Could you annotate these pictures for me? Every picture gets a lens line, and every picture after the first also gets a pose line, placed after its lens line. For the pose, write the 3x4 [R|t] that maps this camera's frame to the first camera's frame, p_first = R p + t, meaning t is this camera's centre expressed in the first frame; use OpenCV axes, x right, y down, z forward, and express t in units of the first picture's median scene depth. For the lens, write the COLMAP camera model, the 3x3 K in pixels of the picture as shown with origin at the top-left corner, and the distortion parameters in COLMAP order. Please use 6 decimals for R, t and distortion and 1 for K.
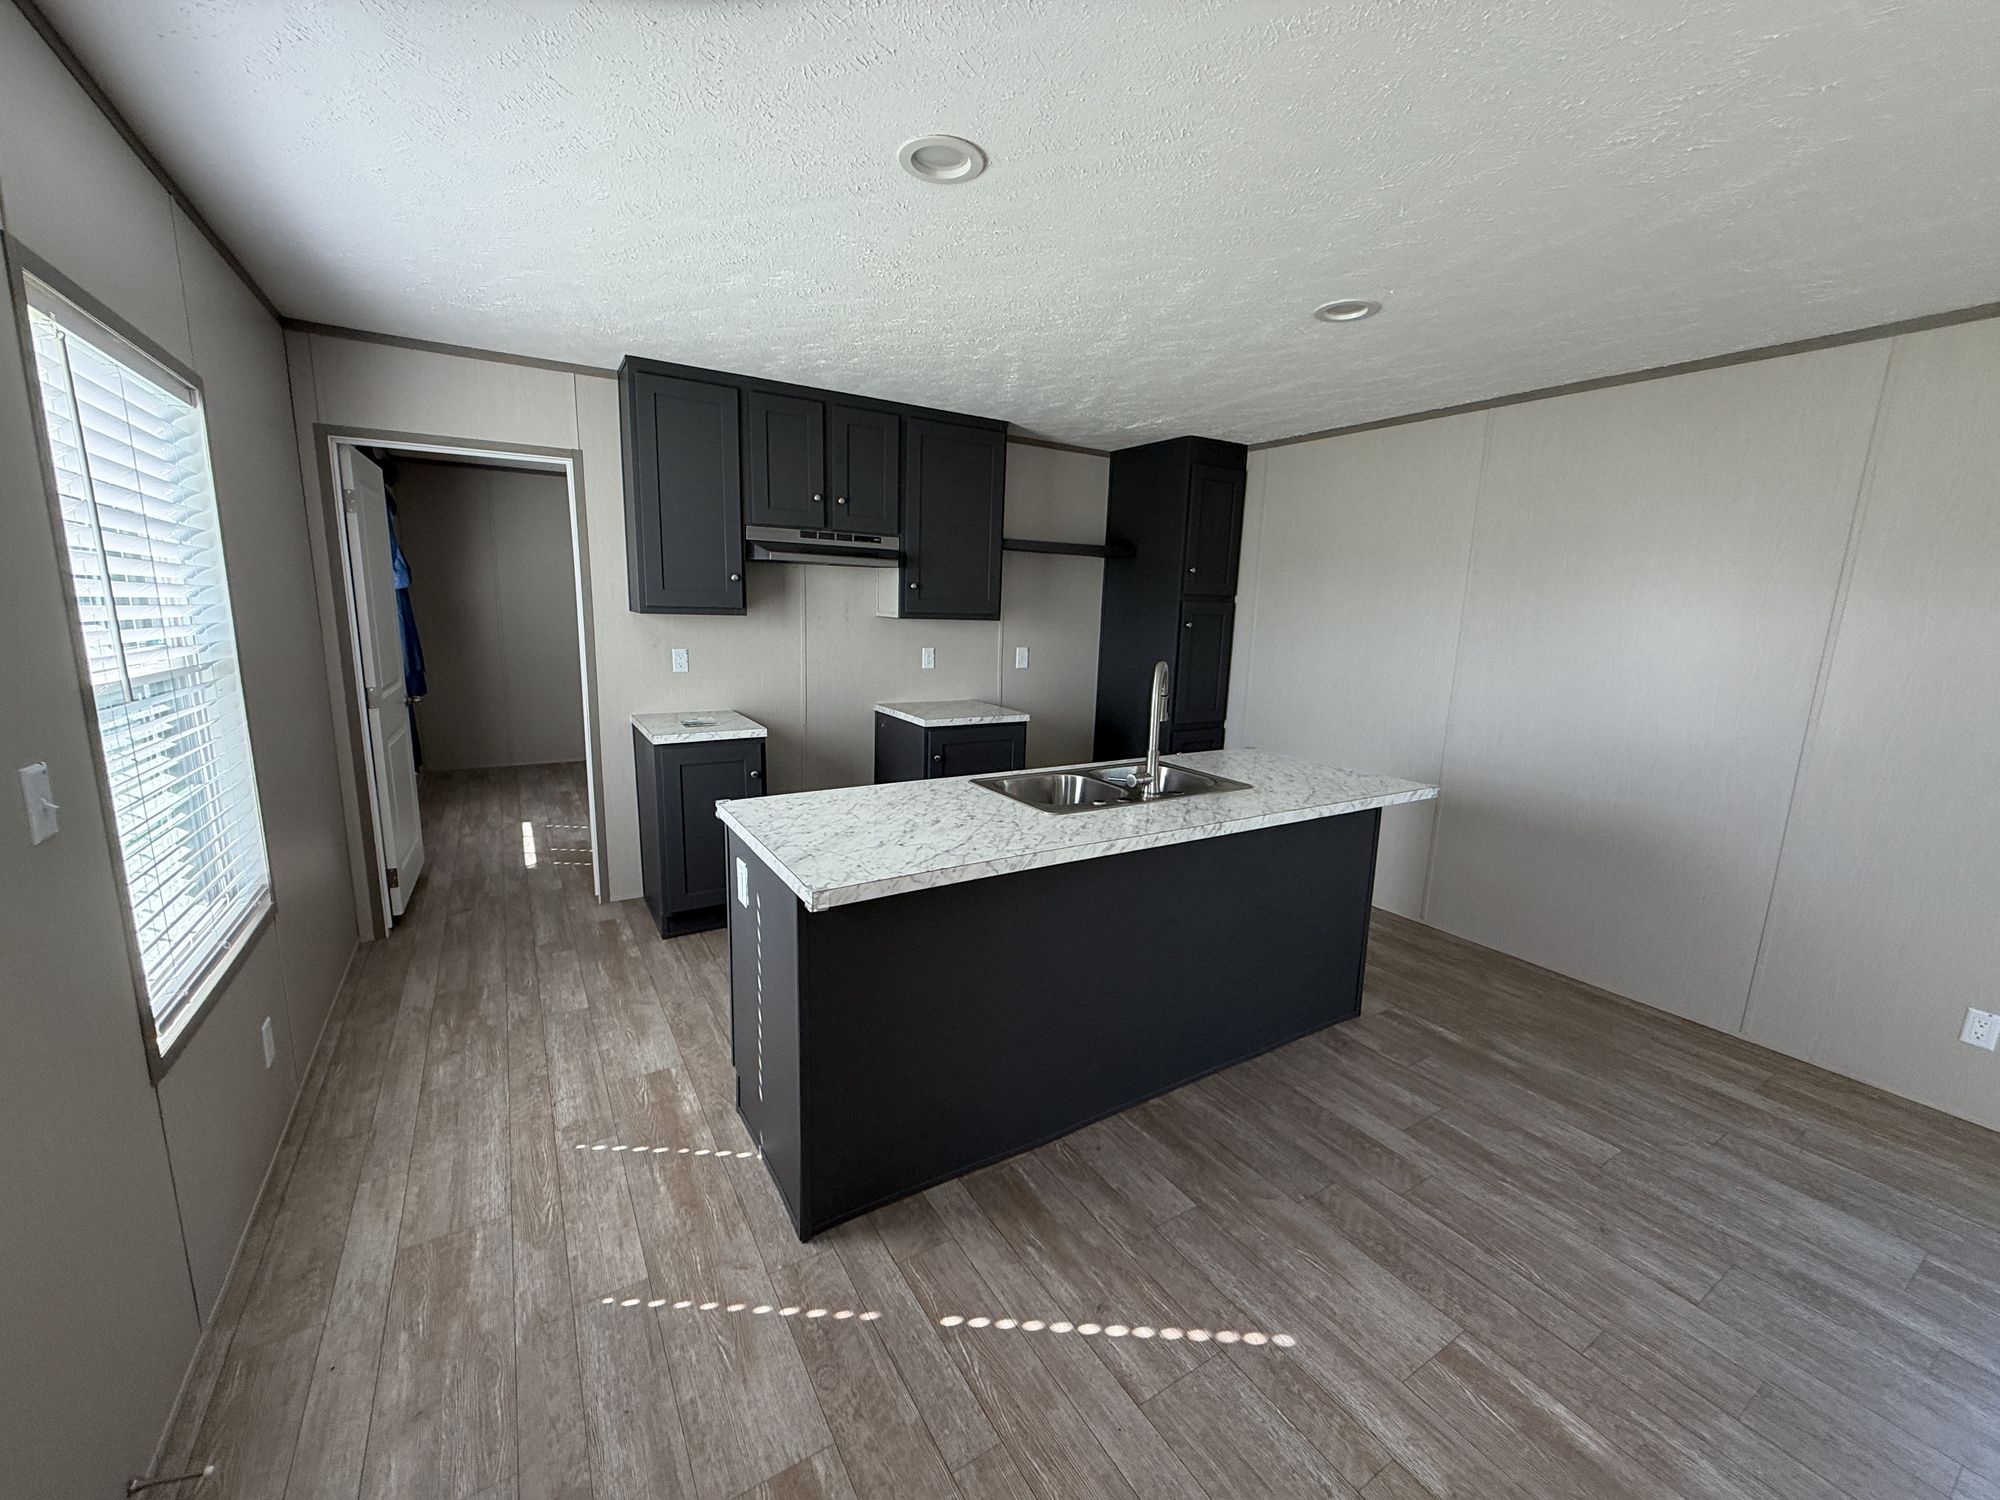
lens RADIAL K [[818.3, 0, 1005.6], [0, 818.3, 733.8], [0, 0, 1]] dist [0.000123, 0.001608]
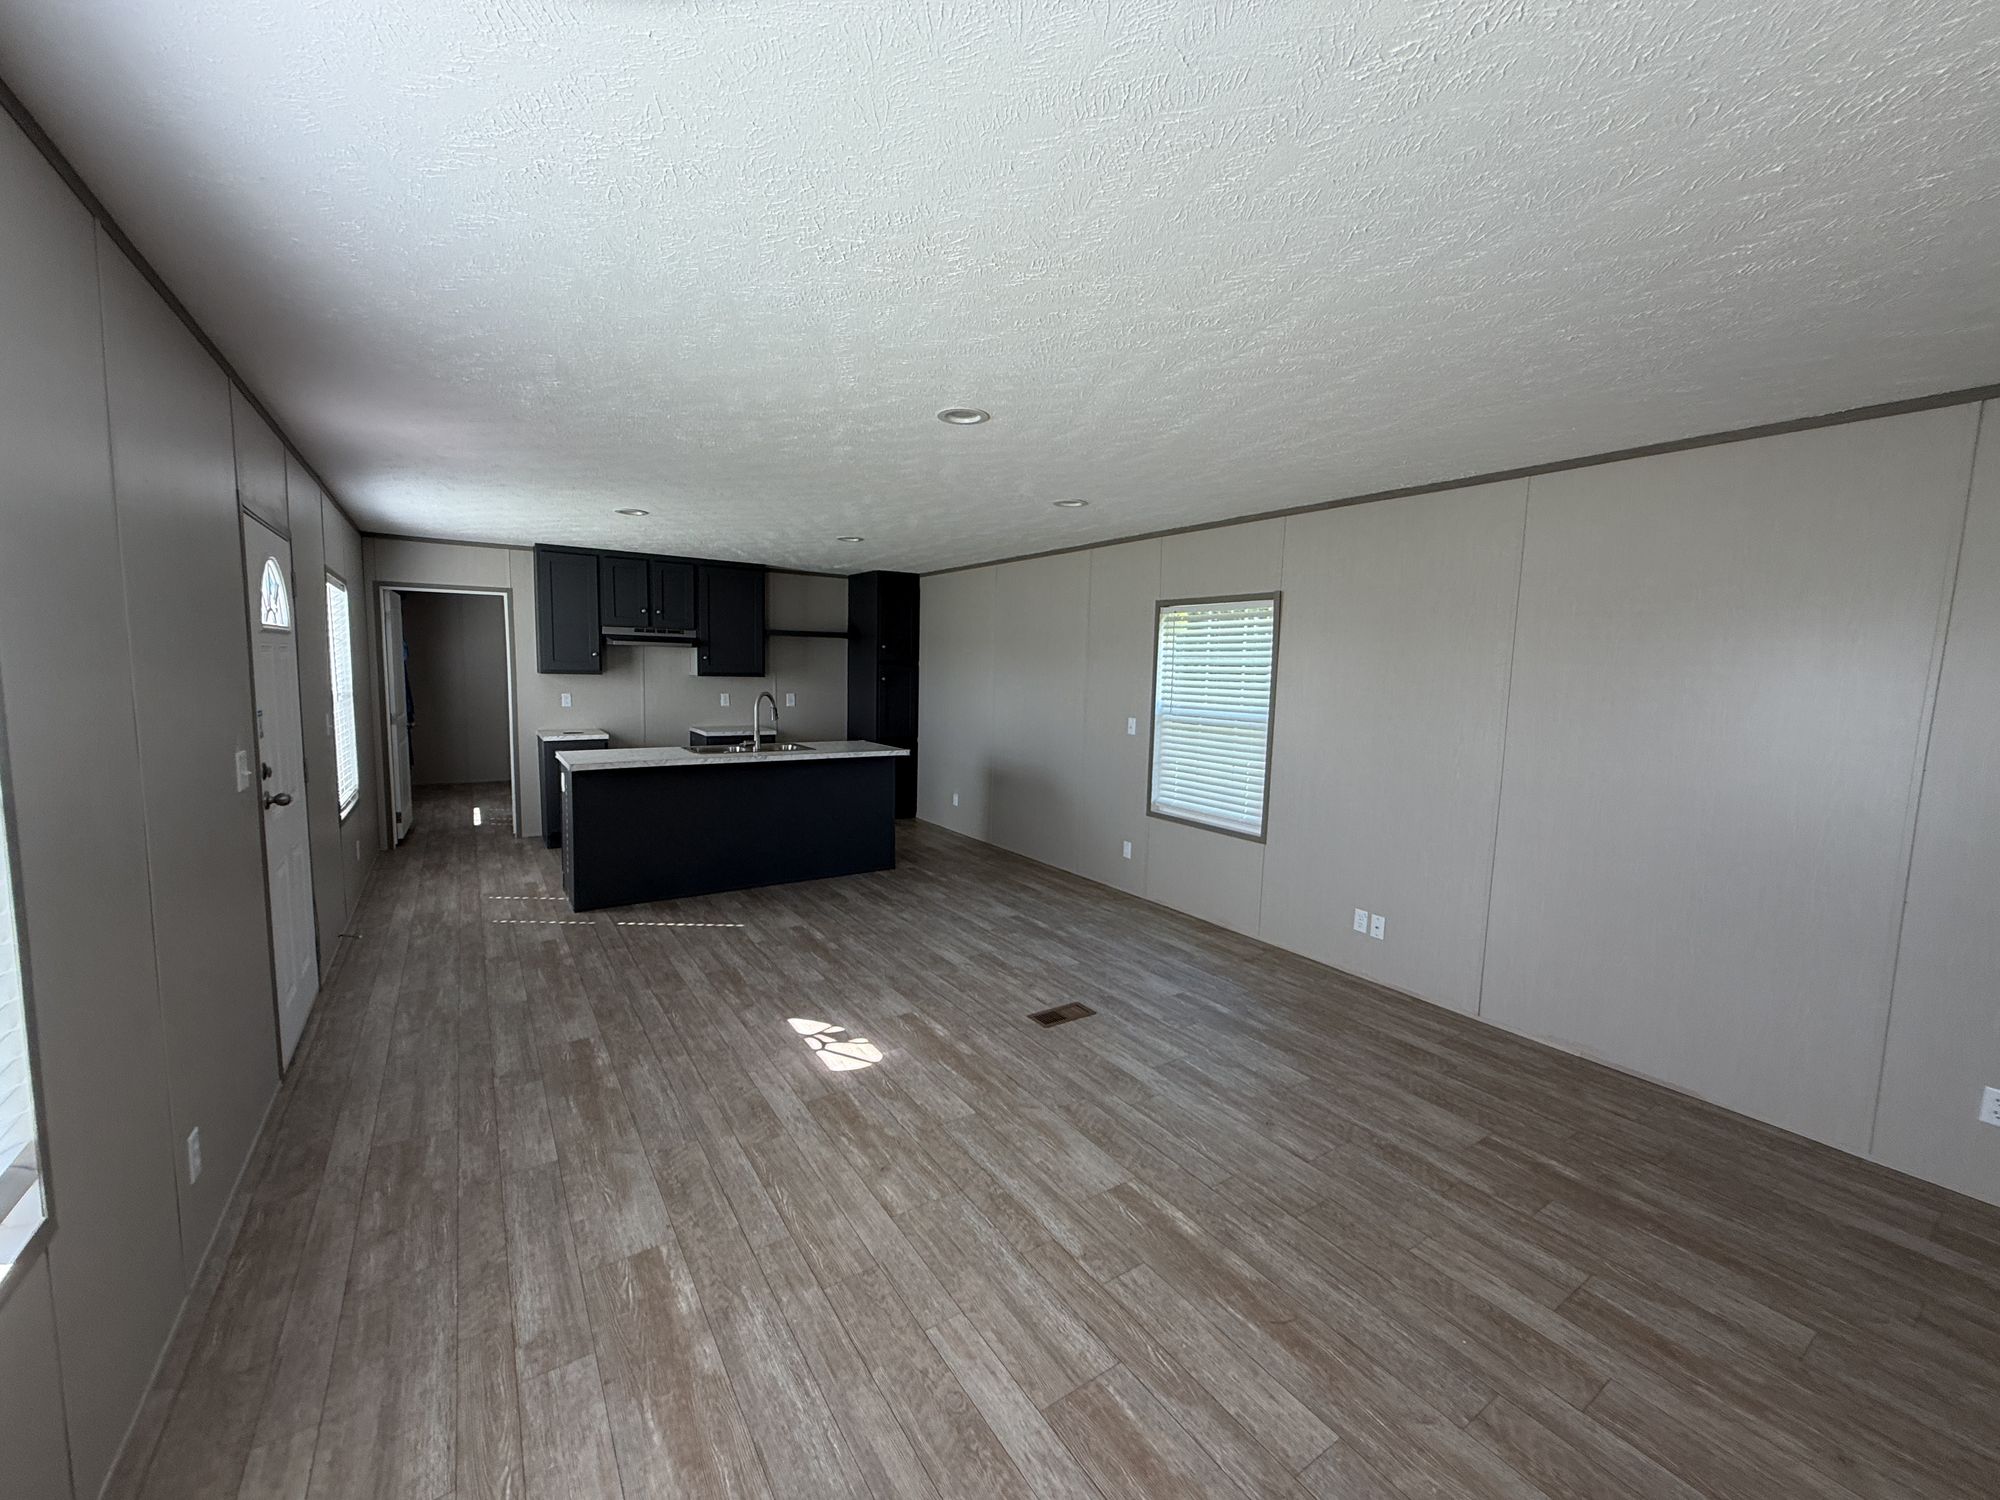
lens RADIAL K [[818.3, 0, 990.6], [0, 818.3, 744.2], [0, 0, 1]] dist [0.000123, 0.001608]
pose [[0.999733, -0.010775, 0.020458, 0.435808], [0.012201, 0.997409, -0.070904, 0.127359], [-0.019641, 0.071134, 0.997273, -0.700543]]
